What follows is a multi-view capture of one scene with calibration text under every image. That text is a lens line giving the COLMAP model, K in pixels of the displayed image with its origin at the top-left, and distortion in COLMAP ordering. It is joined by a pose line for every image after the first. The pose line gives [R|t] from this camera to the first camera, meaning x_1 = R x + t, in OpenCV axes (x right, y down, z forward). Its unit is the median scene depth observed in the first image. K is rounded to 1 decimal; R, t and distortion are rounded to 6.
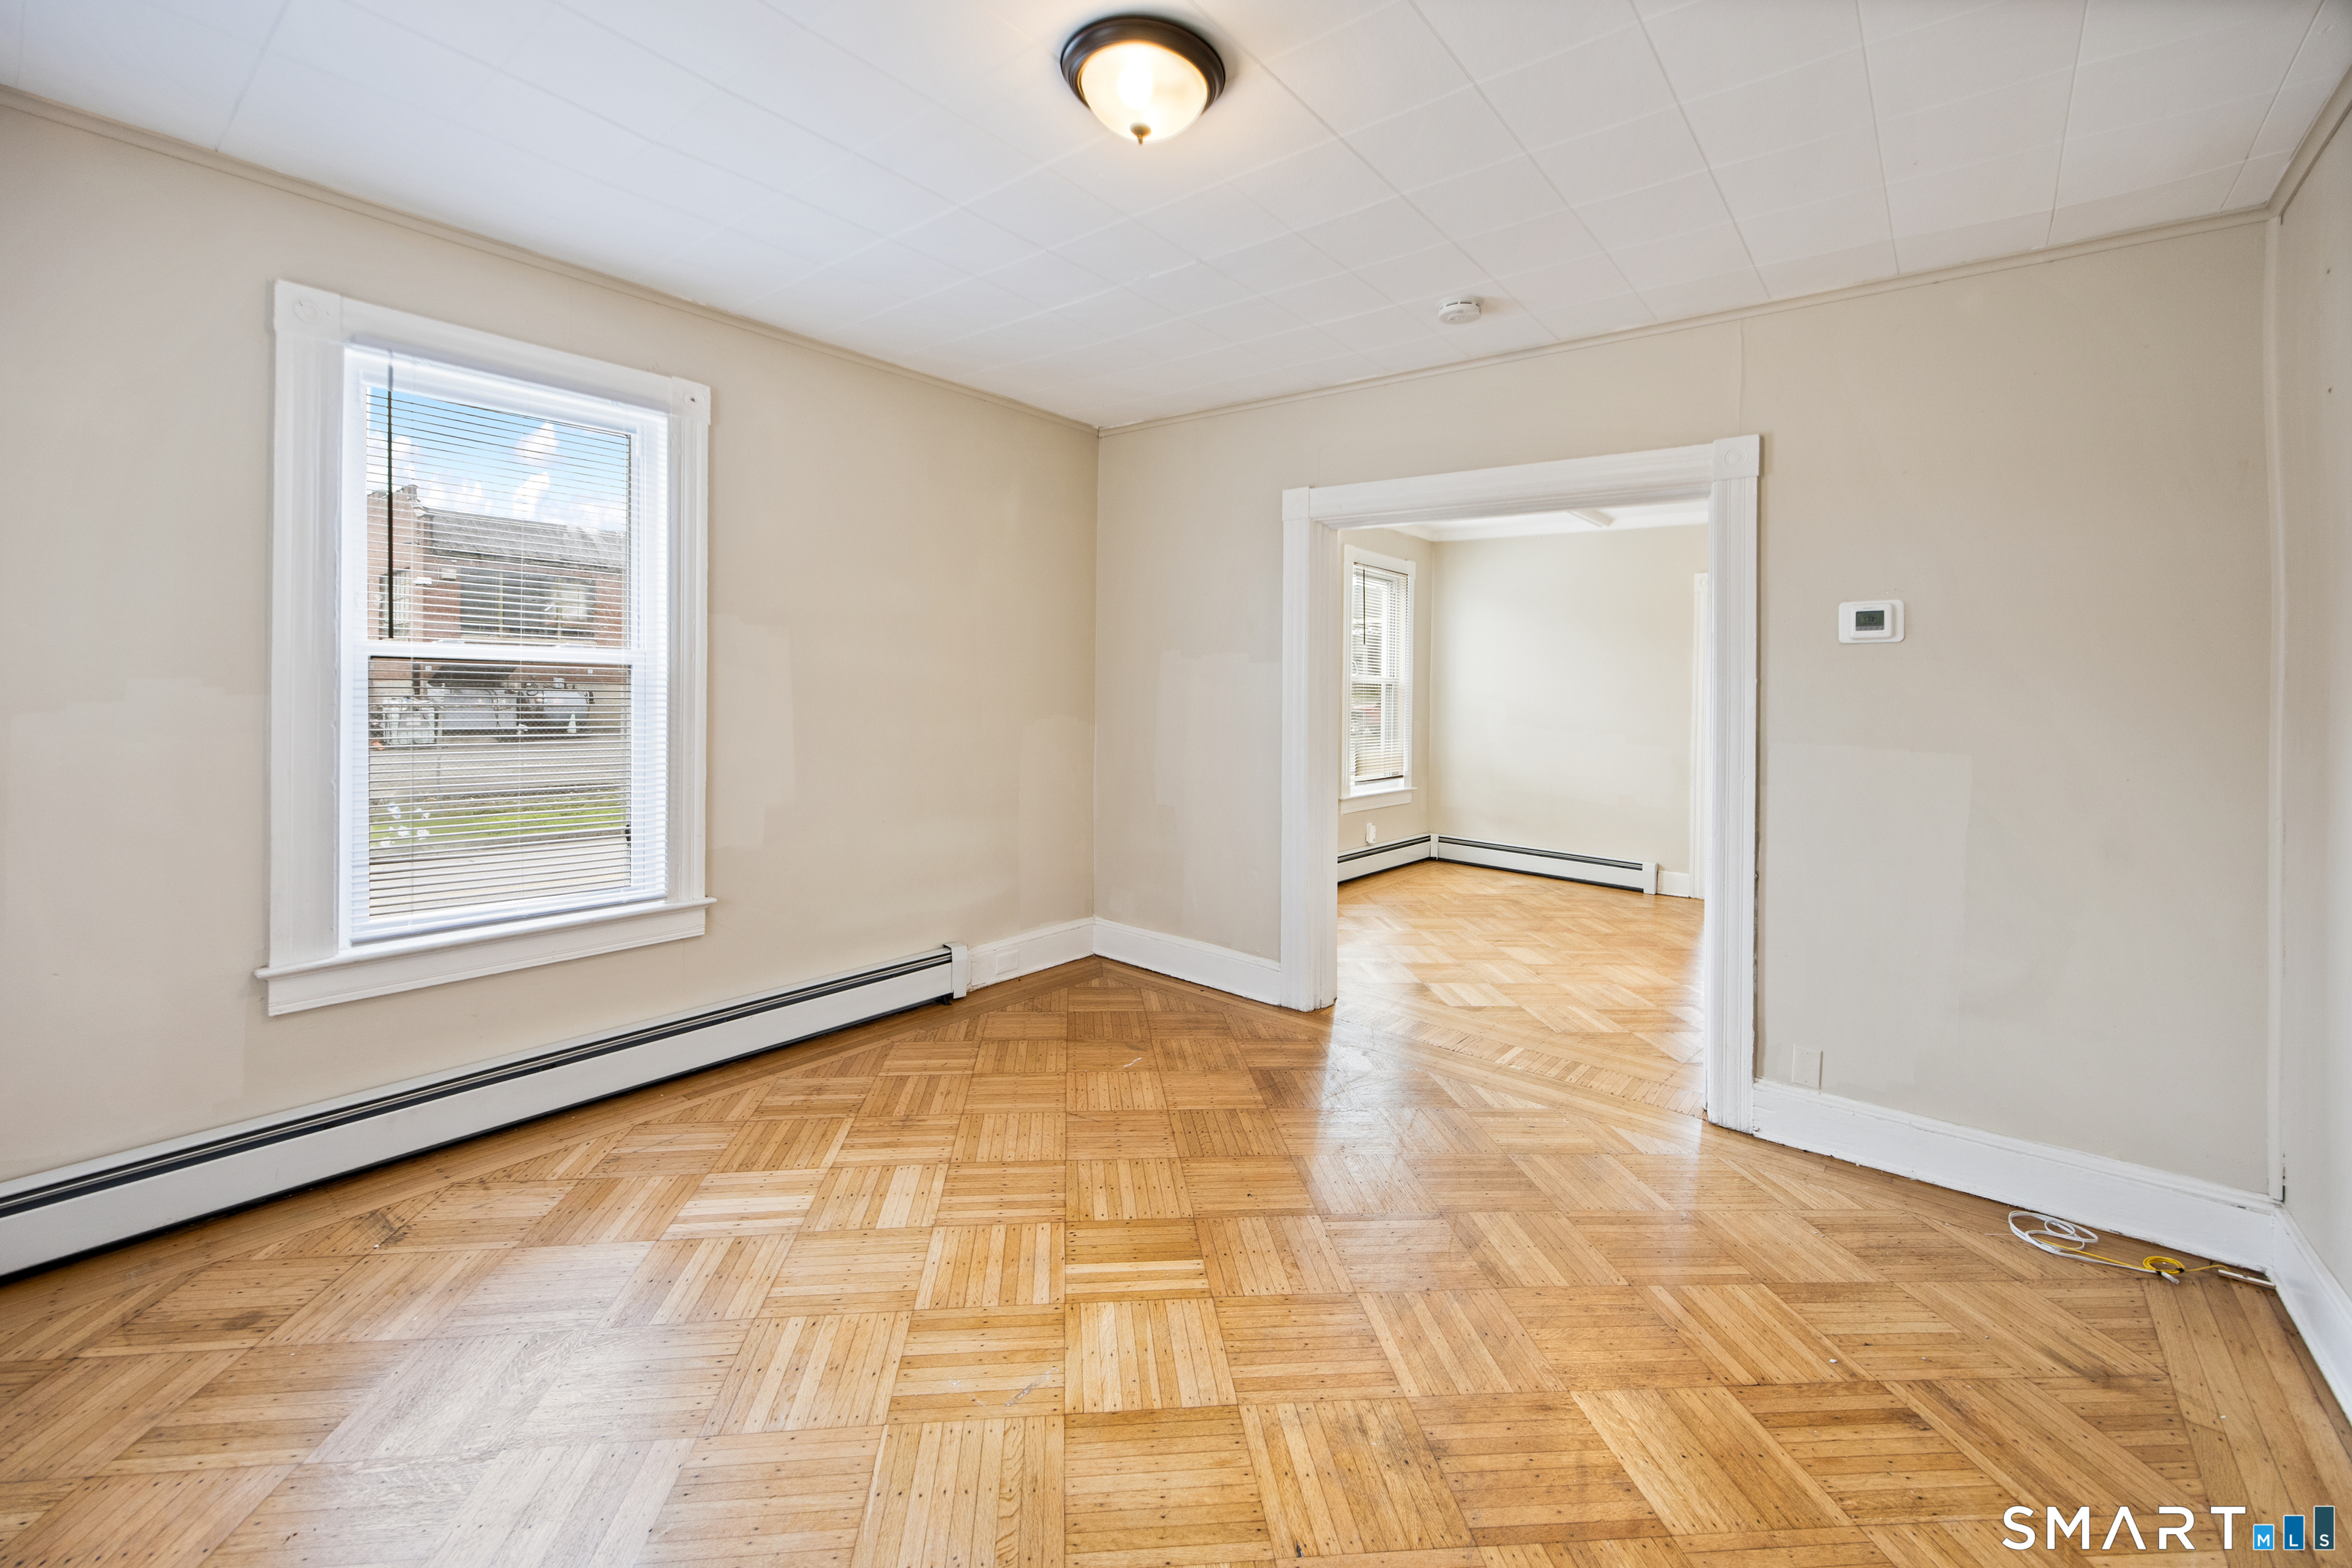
lens RADIAL K [[1003.8, 0, 1167.4], [0, 1003.8, 687.9], [0, 0, 1]] dist [0.007711, 0.000159]
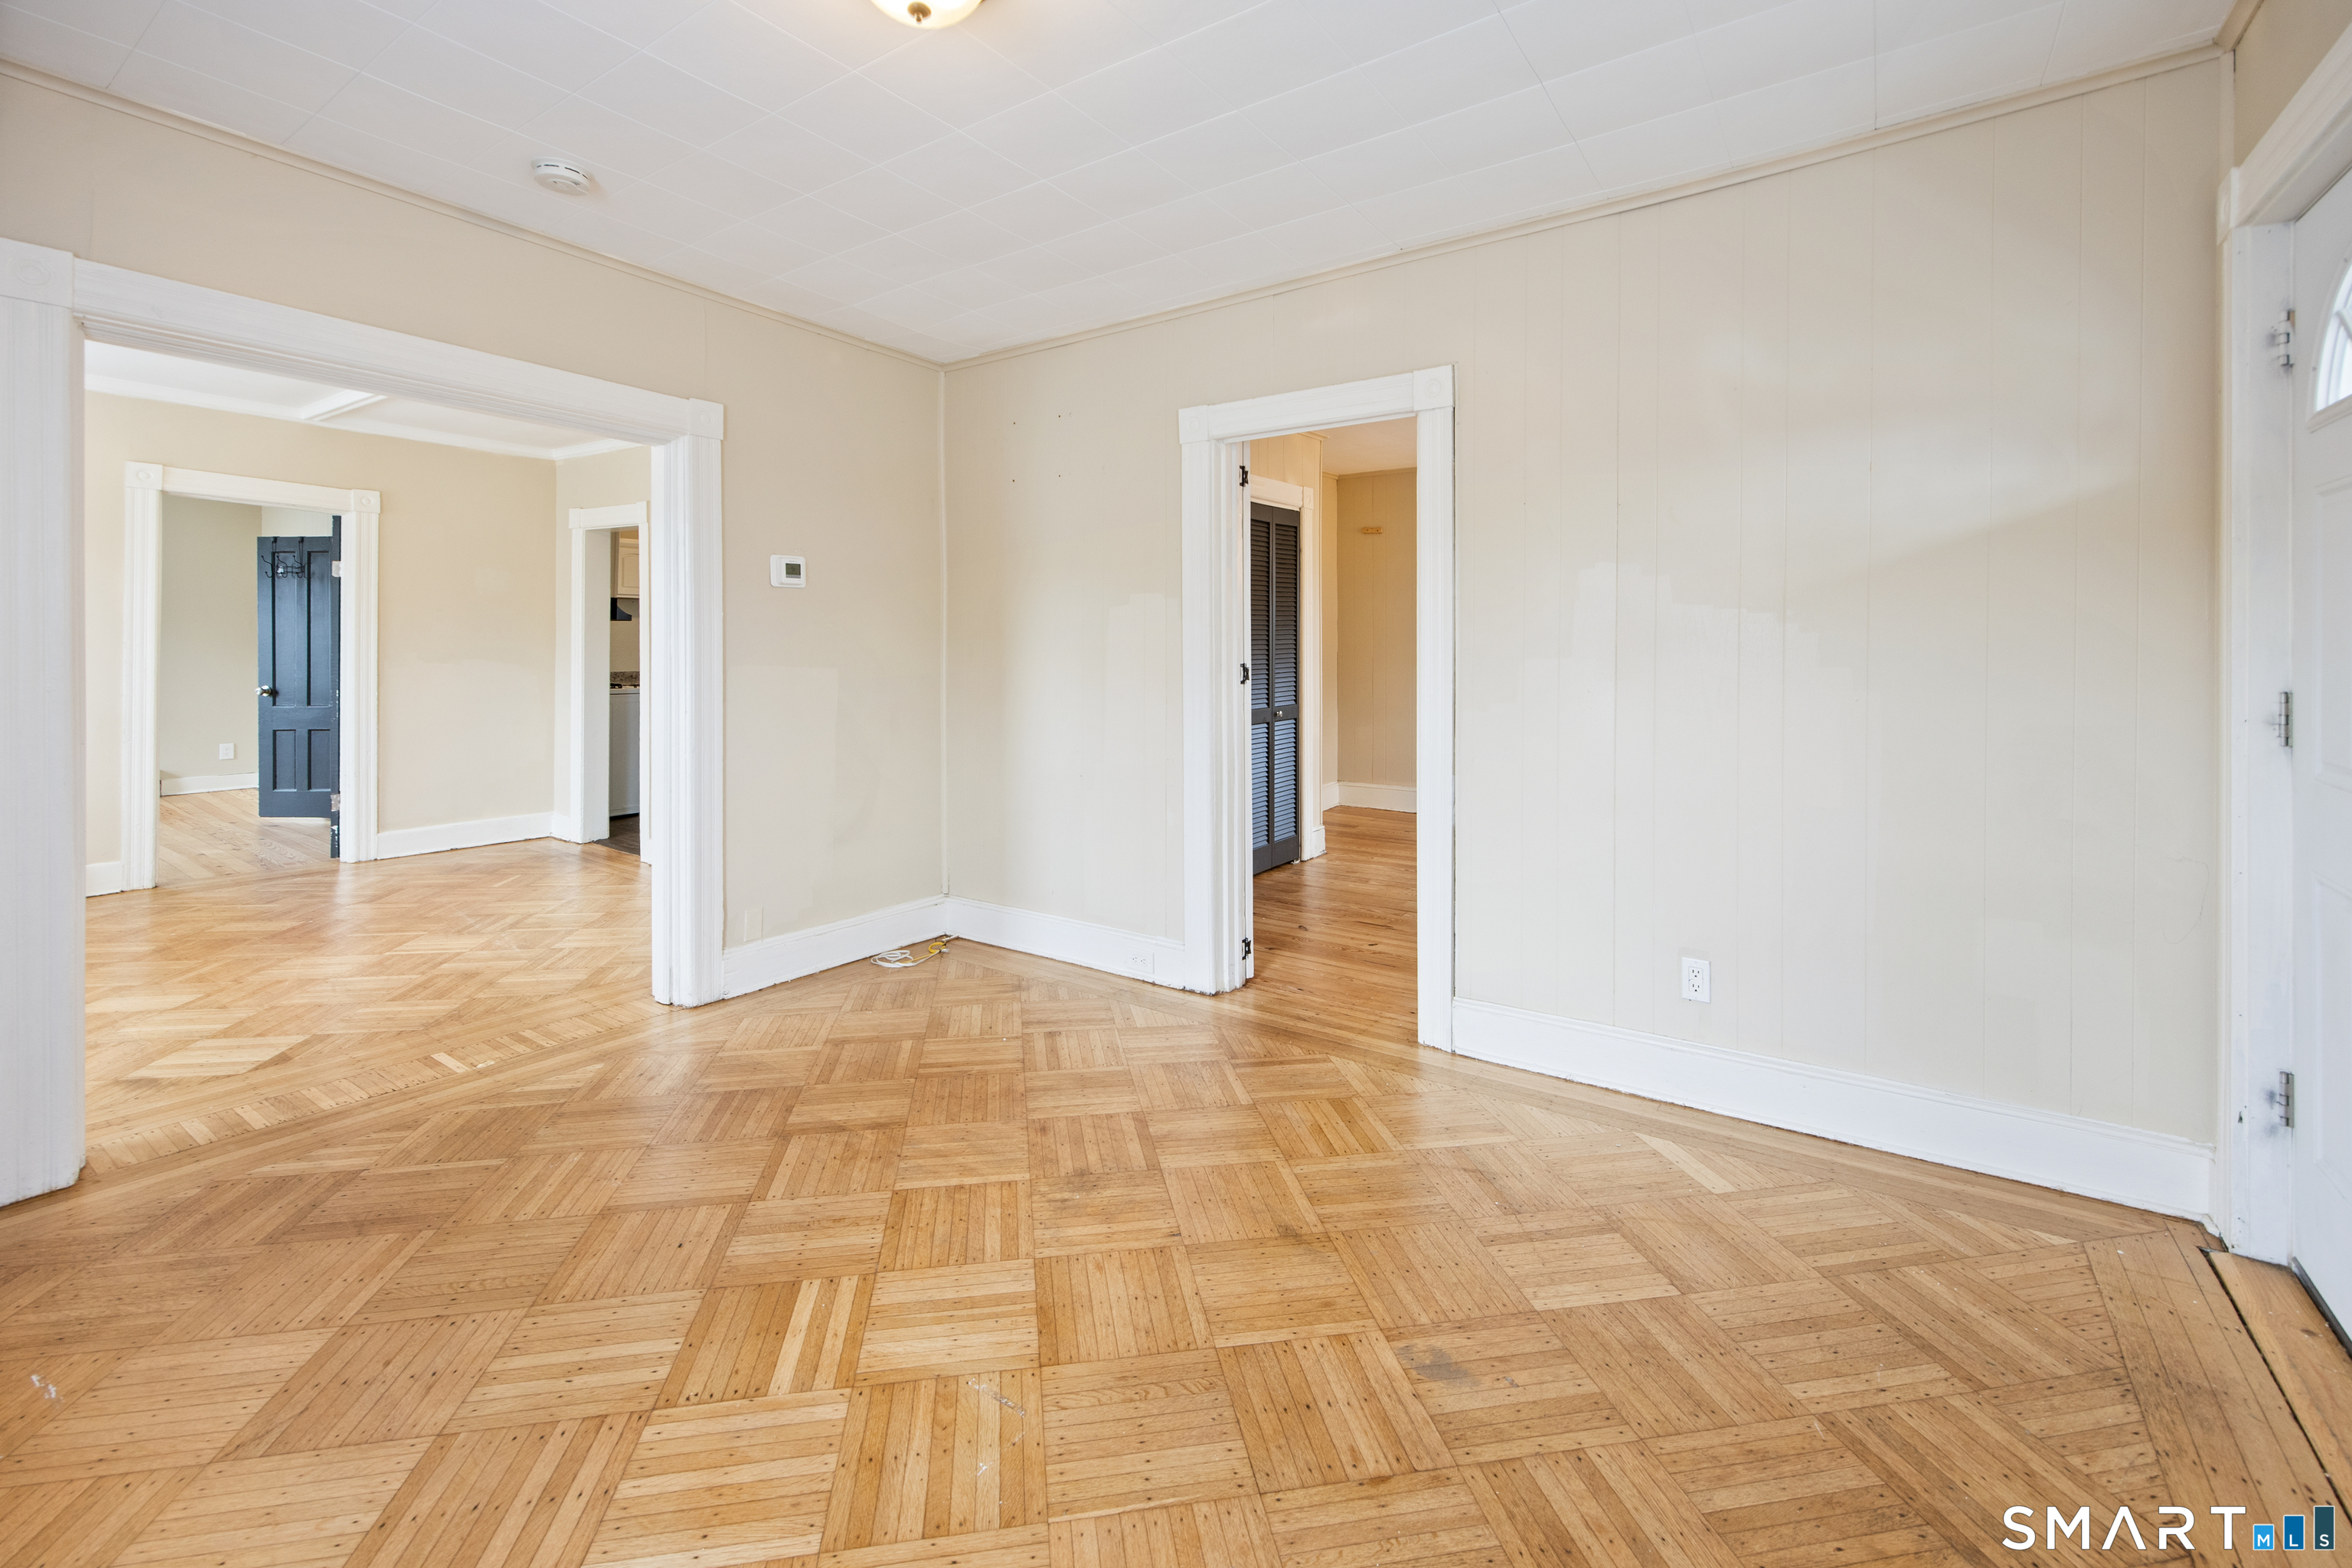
lens RADIAL K [[1003.8, 0, 1181.5], [0, 1003.8, 670.7], [0, 0, 1]] dist [0.007711, 0.000159]
pose [[-0.075352, -0.048925, 0.995956, -0.854700], [-0.011620, 0.998771, 0.048184, -0.007161], [-0.997089, -0.007942, -0.075828, 0.758774]]
